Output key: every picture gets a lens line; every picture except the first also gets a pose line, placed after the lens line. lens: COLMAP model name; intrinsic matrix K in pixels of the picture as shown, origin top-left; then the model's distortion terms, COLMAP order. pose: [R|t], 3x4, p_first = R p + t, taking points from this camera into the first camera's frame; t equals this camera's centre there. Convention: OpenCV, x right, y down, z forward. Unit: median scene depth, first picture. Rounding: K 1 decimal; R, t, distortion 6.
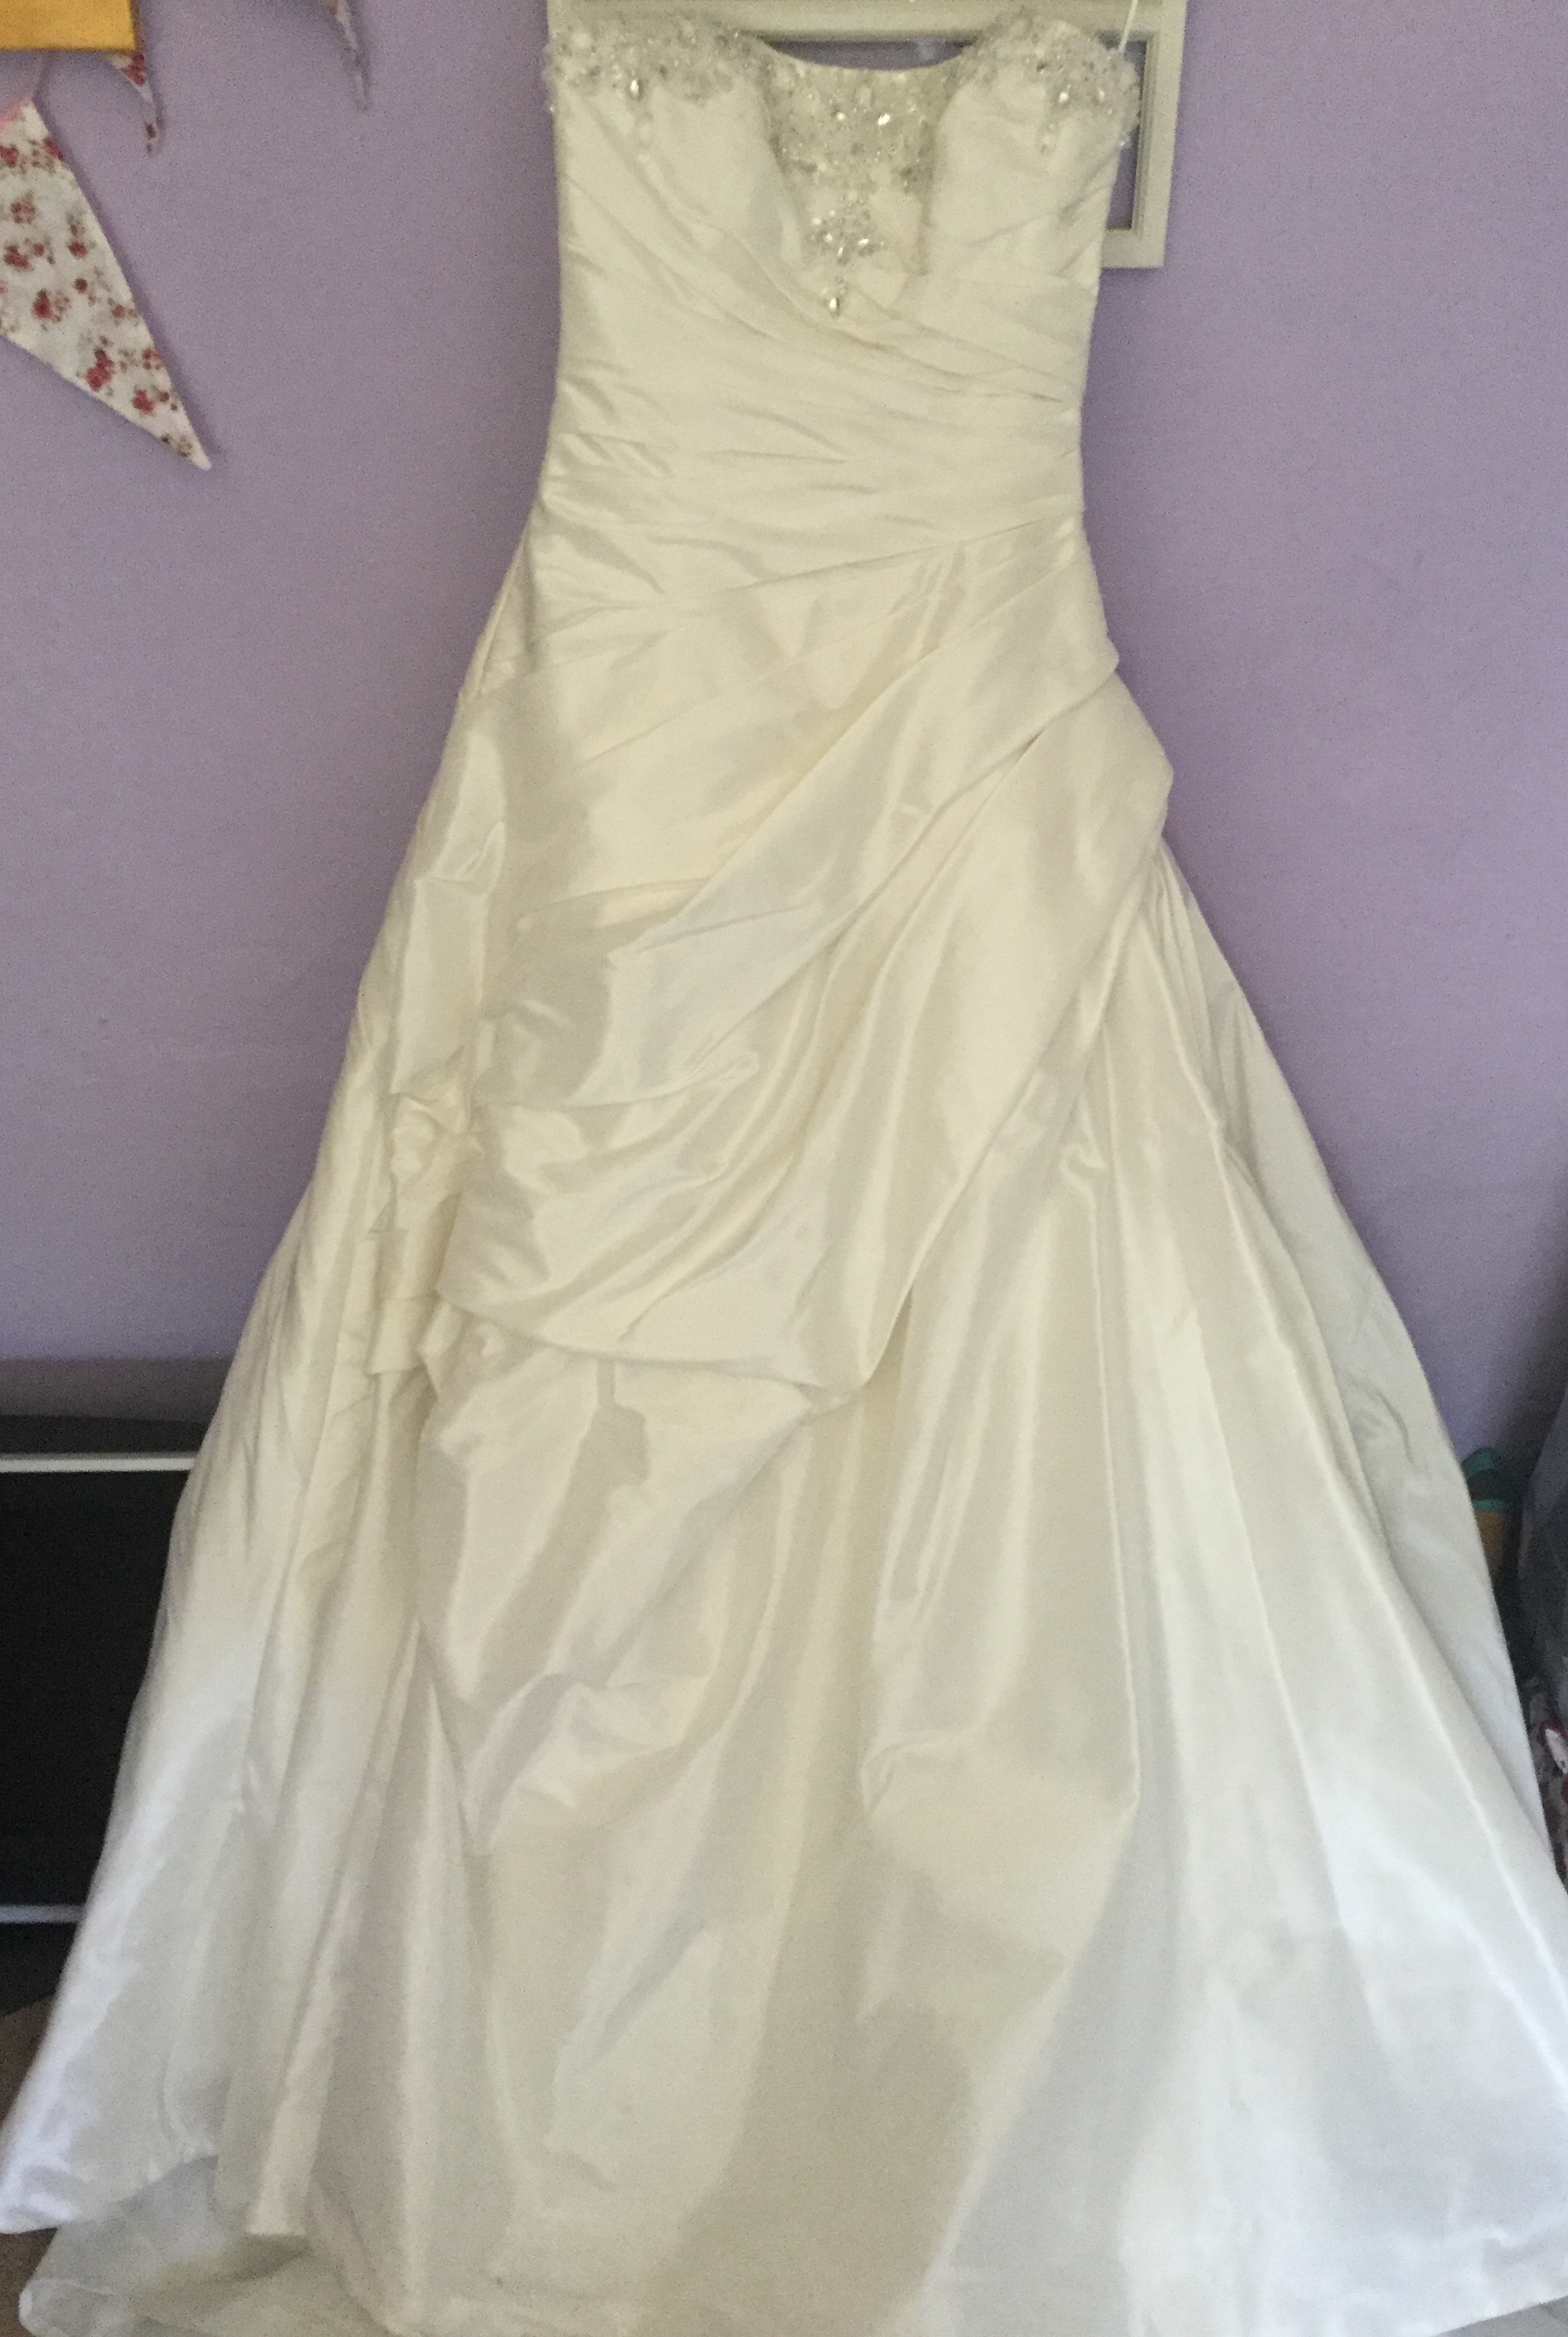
lens RADIAL K [[2079.2, 0, 784.0], [0, 2079.2, 1168.5], [0, 0, 1]] dist [0.003171, -0.007409]
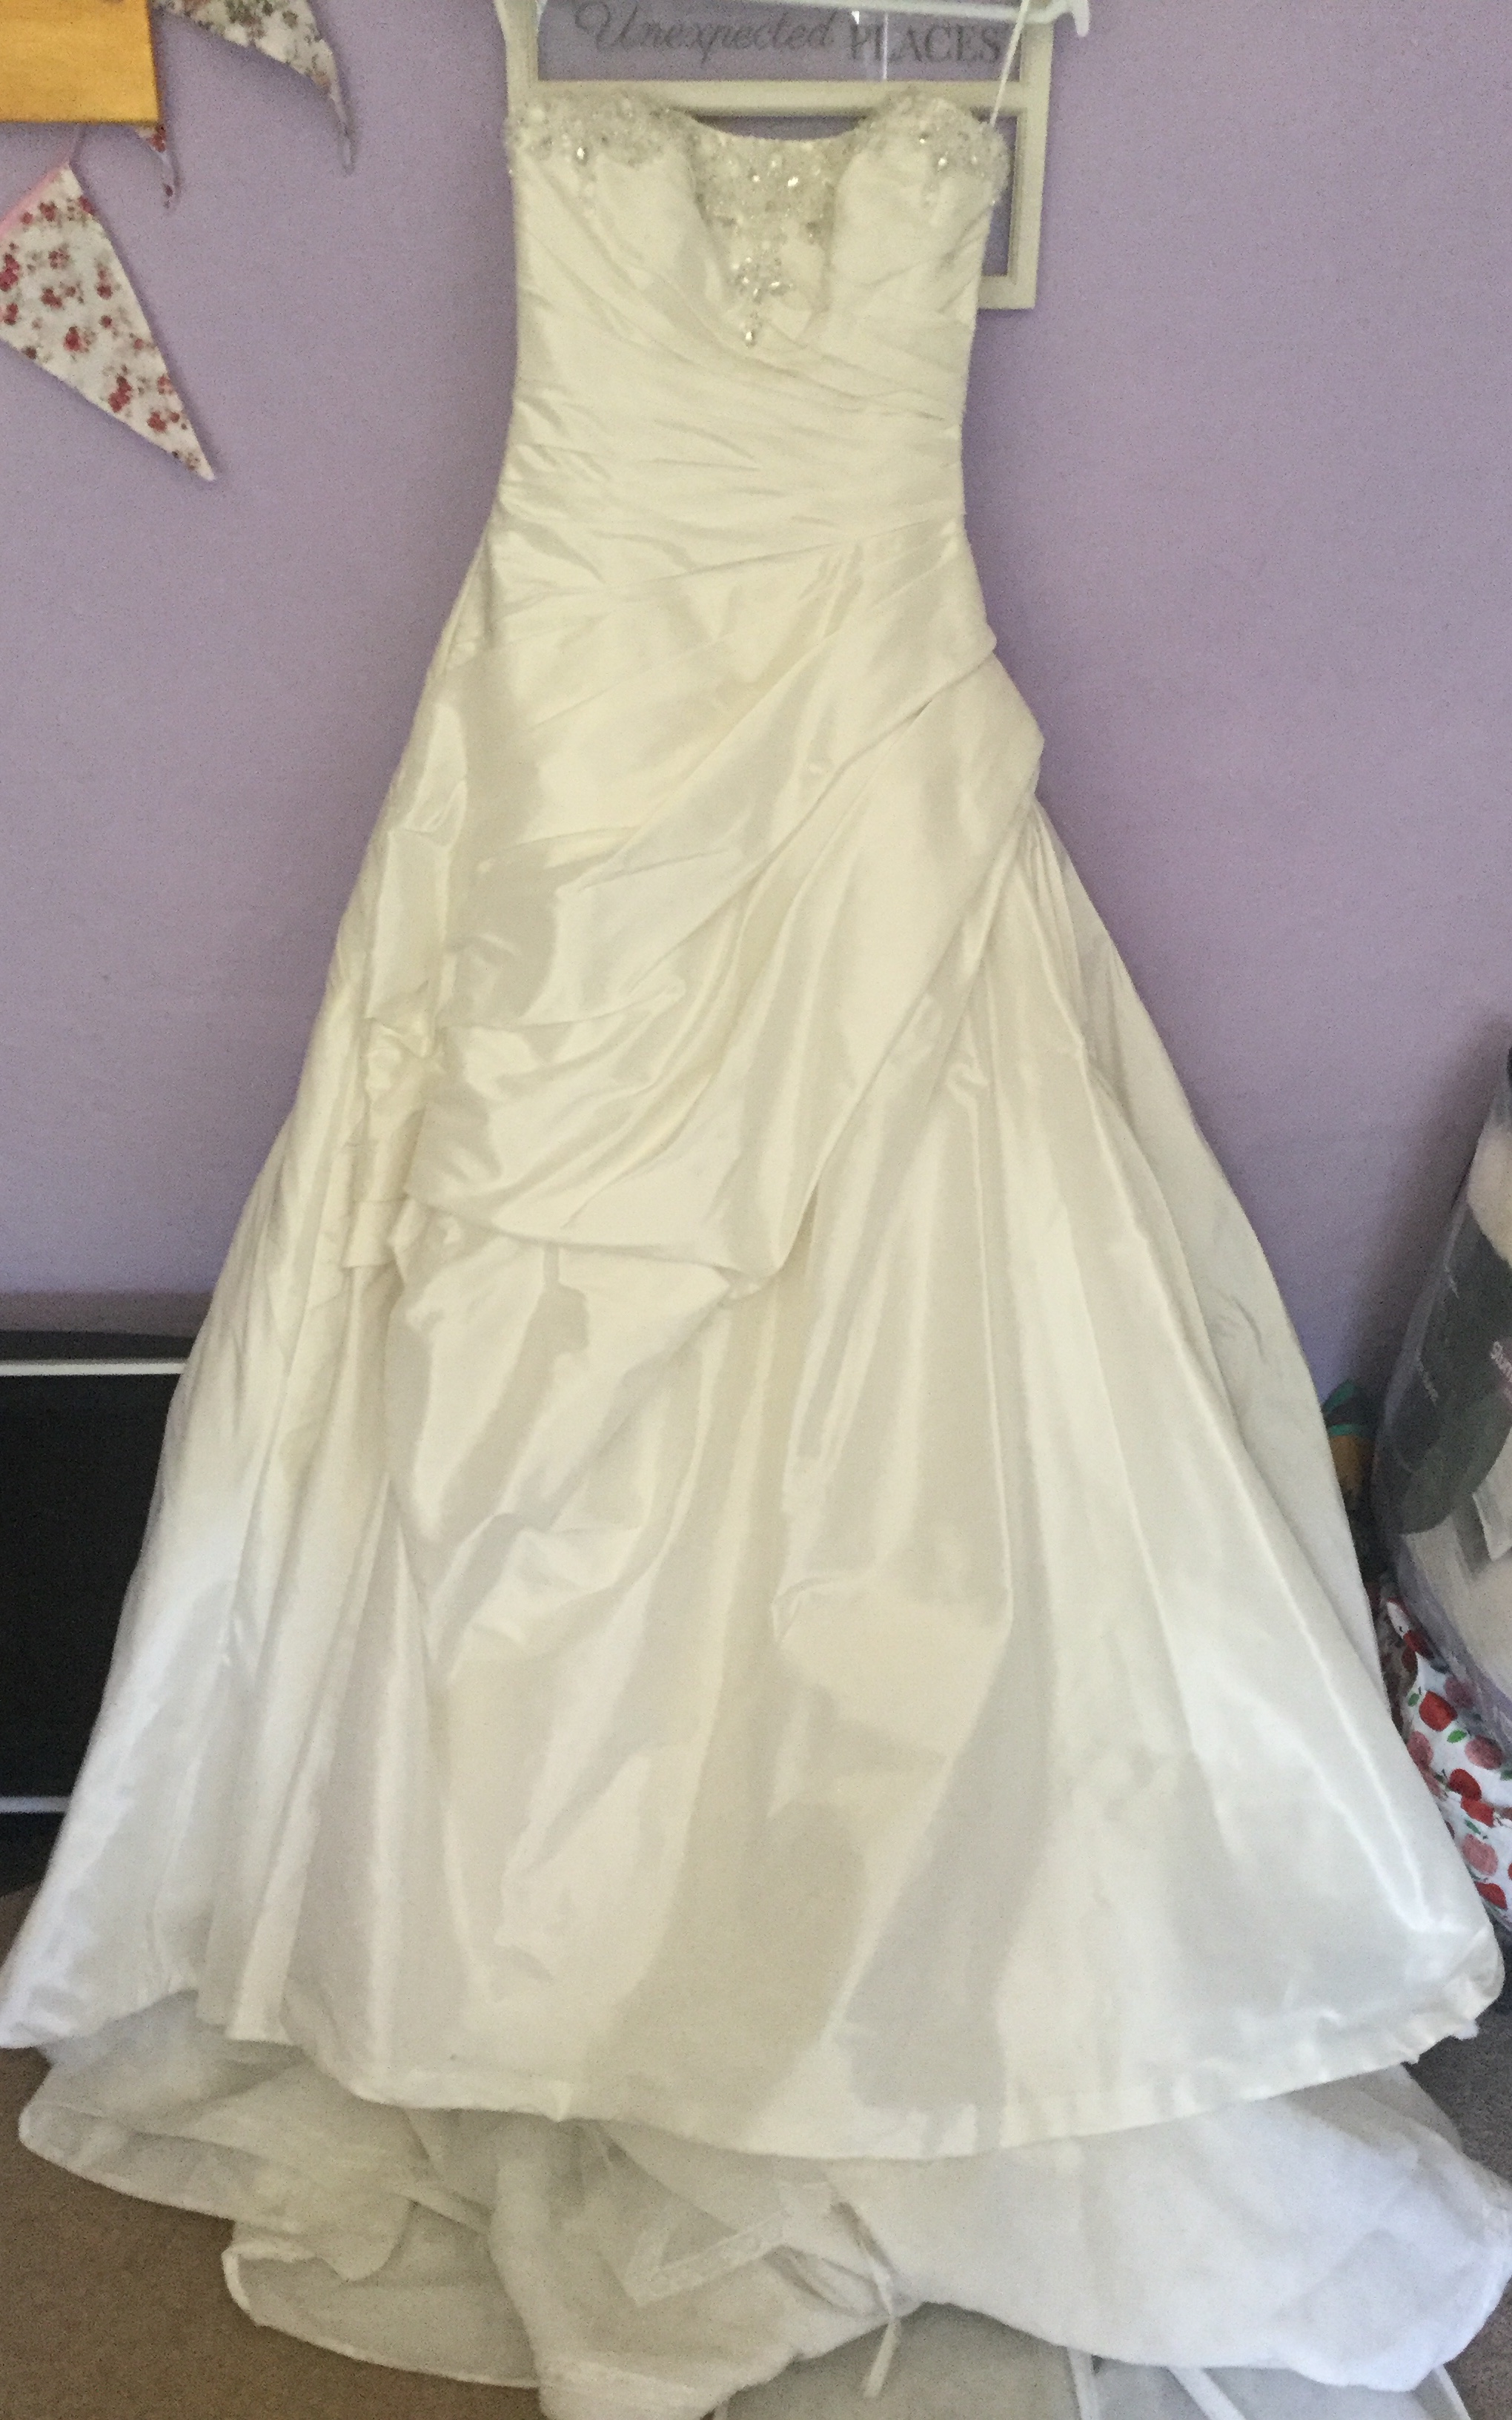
lens RADIAL K [[2133.8, 0, 724.7], [0, 2133.8, 1211.4], [0, 0, 1]] dist [0.000006, -0.006223]
pose [[0.999987, 0.002846, -0.004269, 0.015279], [-0.002938, 0.999763, -0.021583, 0.098182], [0.004206, 0.021595, 0.999758, -0.182576]]
